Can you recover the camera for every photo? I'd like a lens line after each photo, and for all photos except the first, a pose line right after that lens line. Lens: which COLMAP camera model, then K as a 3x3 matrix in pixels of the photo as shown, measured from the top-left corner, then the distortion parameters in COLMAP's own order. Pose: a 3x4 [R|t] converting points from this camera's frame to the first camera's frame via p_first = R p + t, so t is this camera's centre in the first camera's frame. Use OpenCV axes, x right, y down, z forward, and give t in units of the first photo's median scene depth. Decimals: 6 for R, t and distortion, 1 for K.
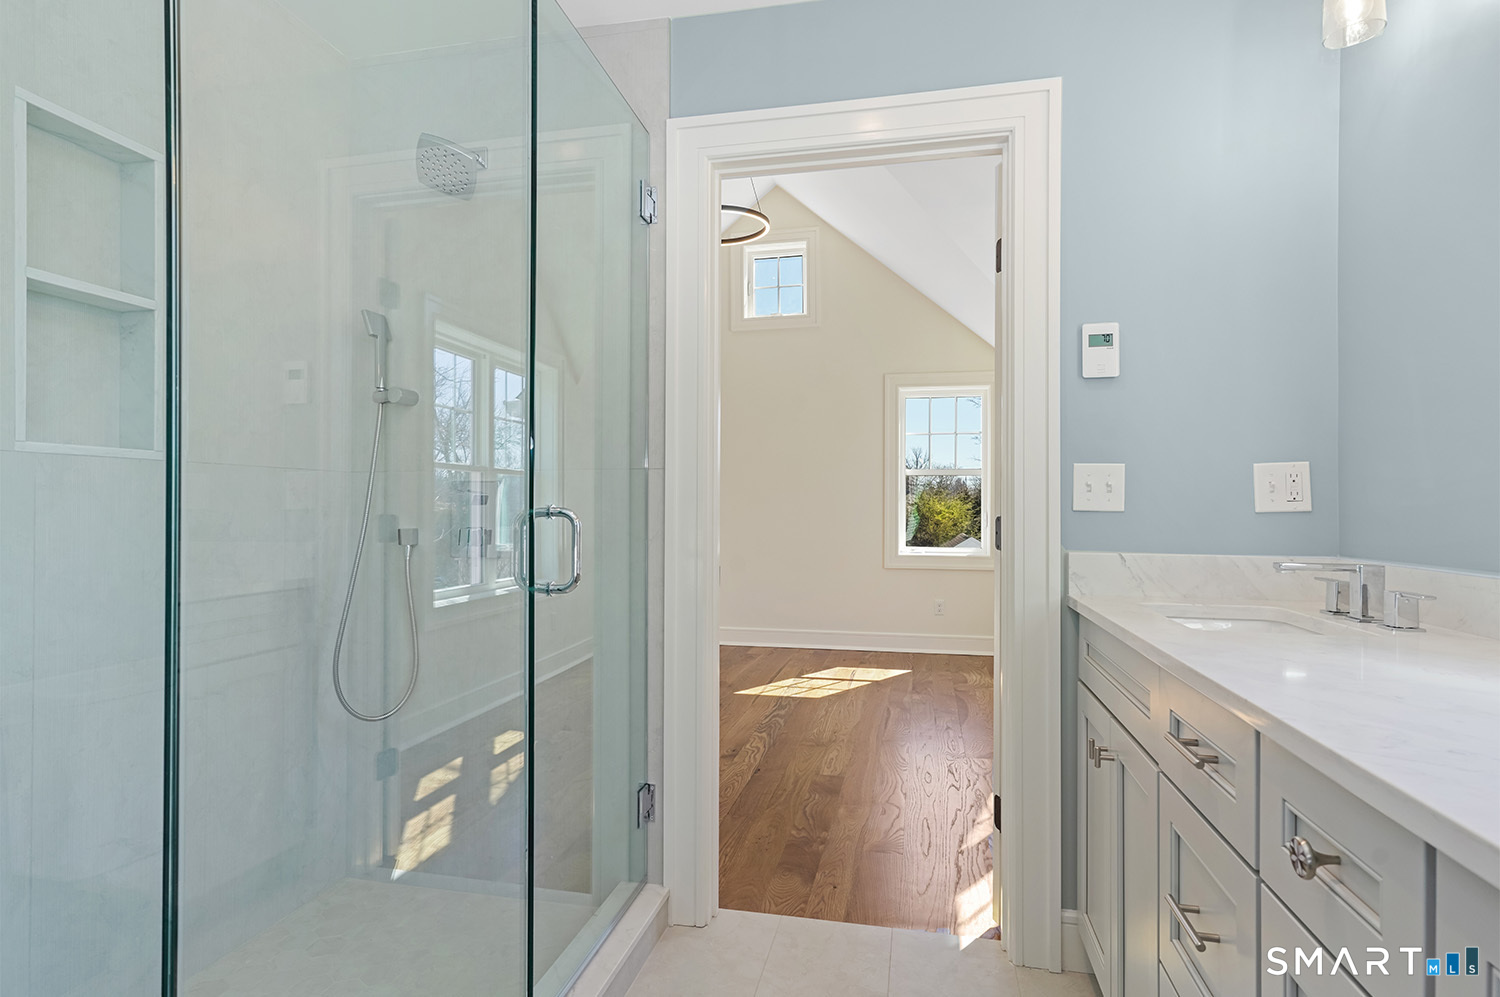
lens RADIAL K [[803.6, 0, 748.9], [0, 803.6, 508.3], [0, 0, 1]] dist [0.002382, 0.002533]
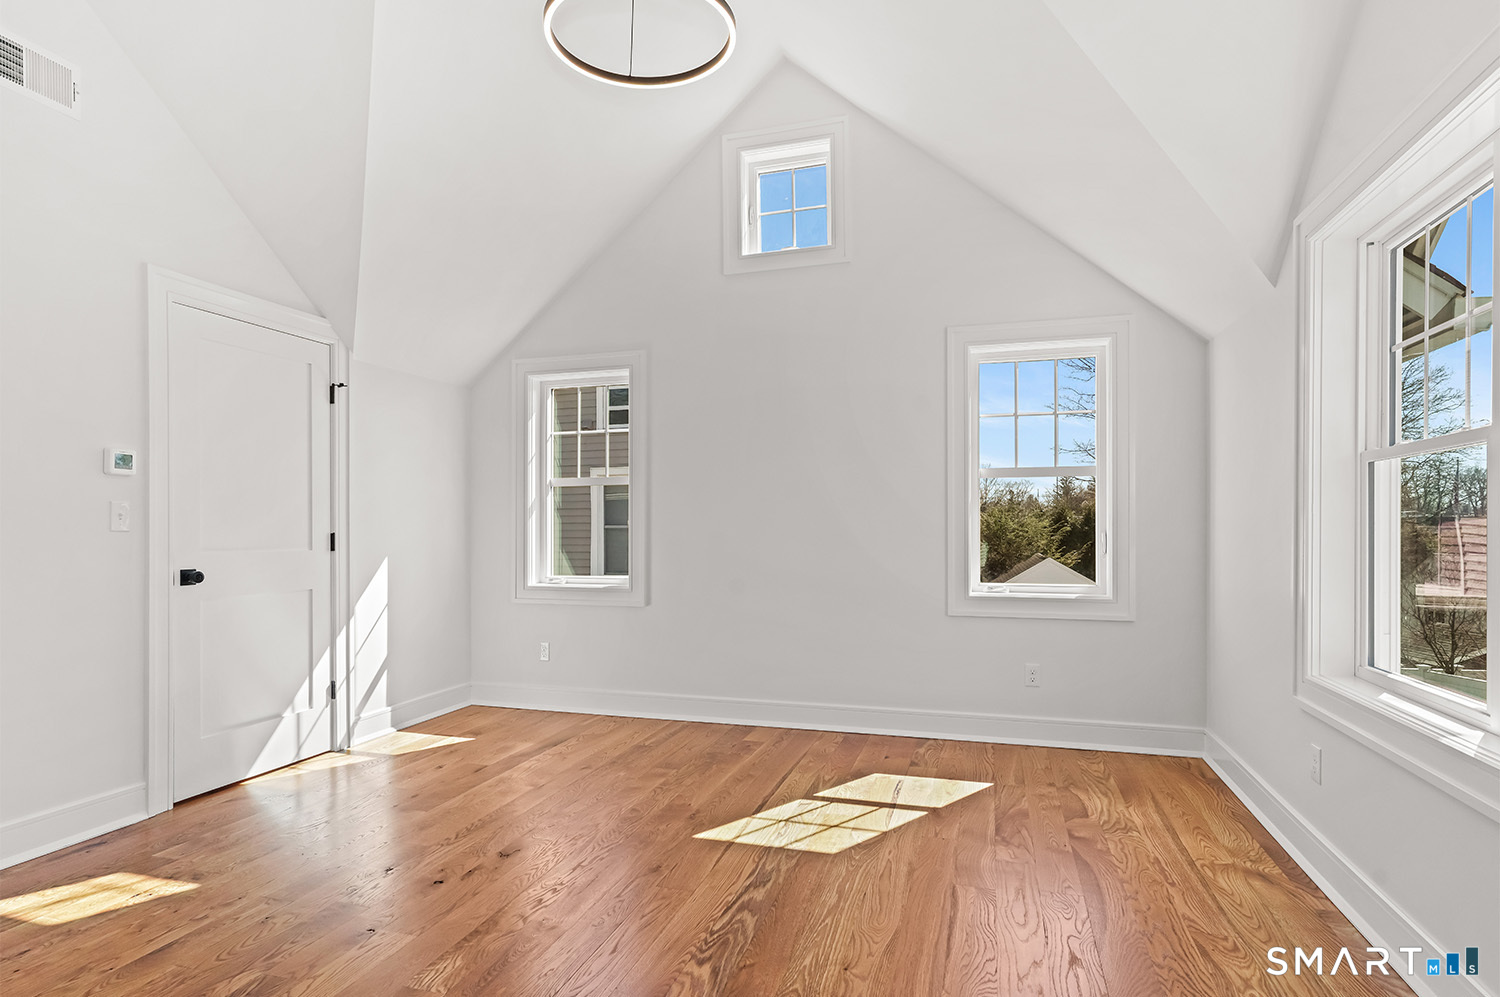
lens RADIAL K [[807.9, 0, 747.8], [0, 807.9, 529.2], [0, 0, 1]] dist [-0.000552, -0.000118]
pose [[0.996715, -0.005226, -0.080820, 0.064814], [0.005410, 0.999983, 0.002054, 0.000021], [0.080808, -0.002485, 0.996727, 0.359911]]
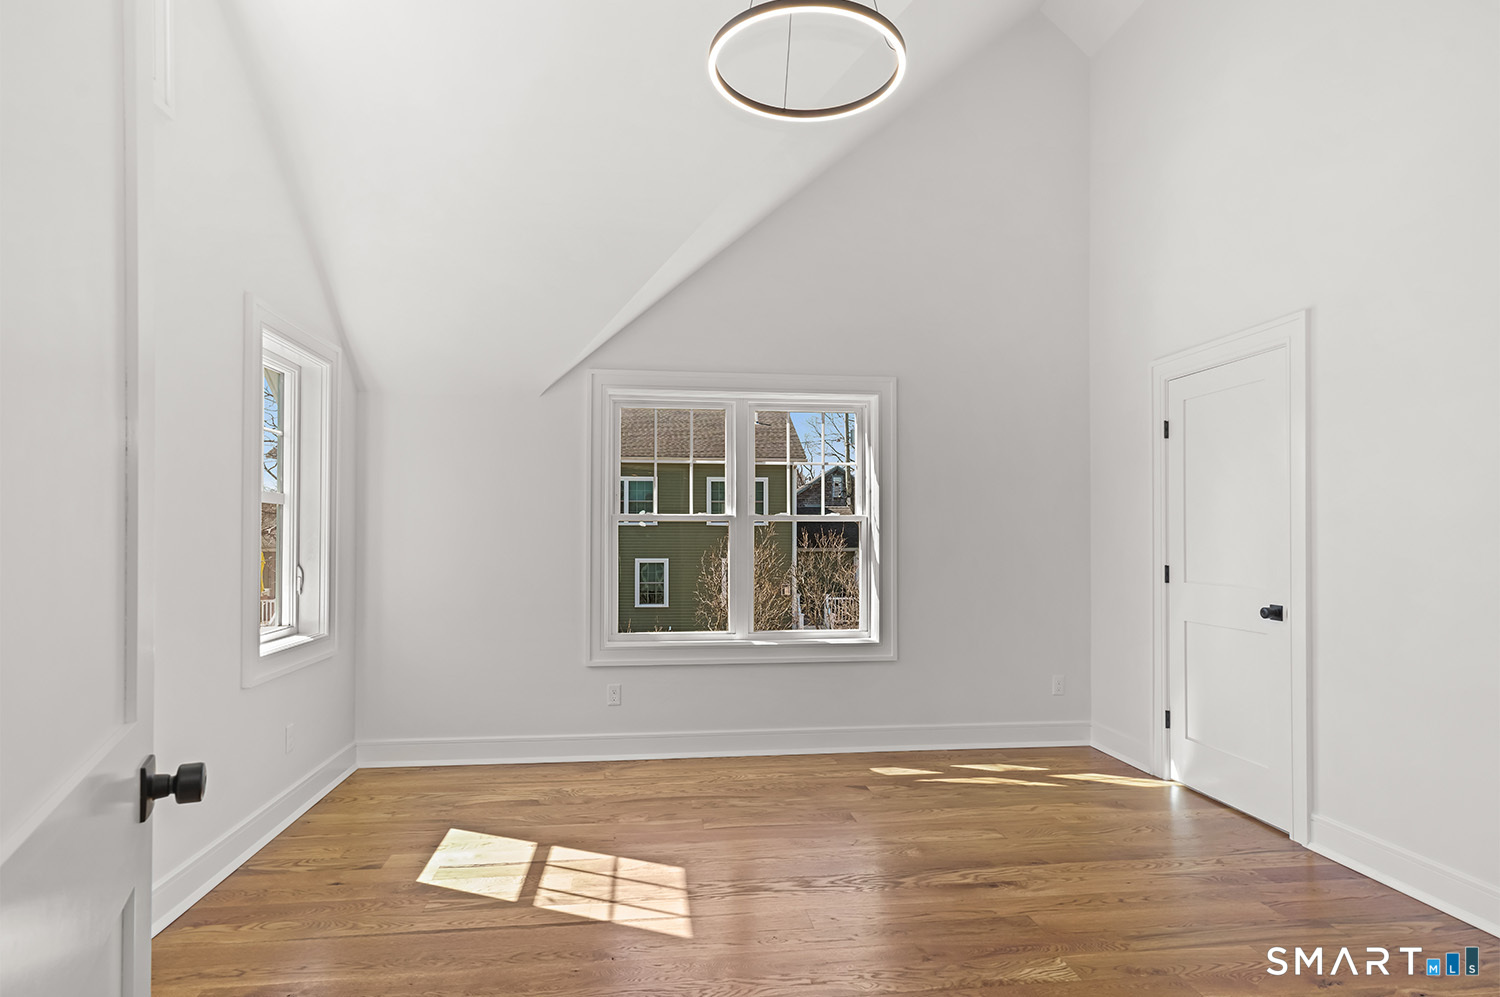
lens RADIAL K [[803.6, 0, 748.9], [0, 803.6, 508.3], [0, 0, 1]] dist [0.002382, 0.002533]
pose [[-0.335856, 0.019715, 0.941707, -0.462071], [-0.005590, 0.999722, -0.022923, -0.029882], [-0.941897, -0.012963, -0.335652, 1.013913]]
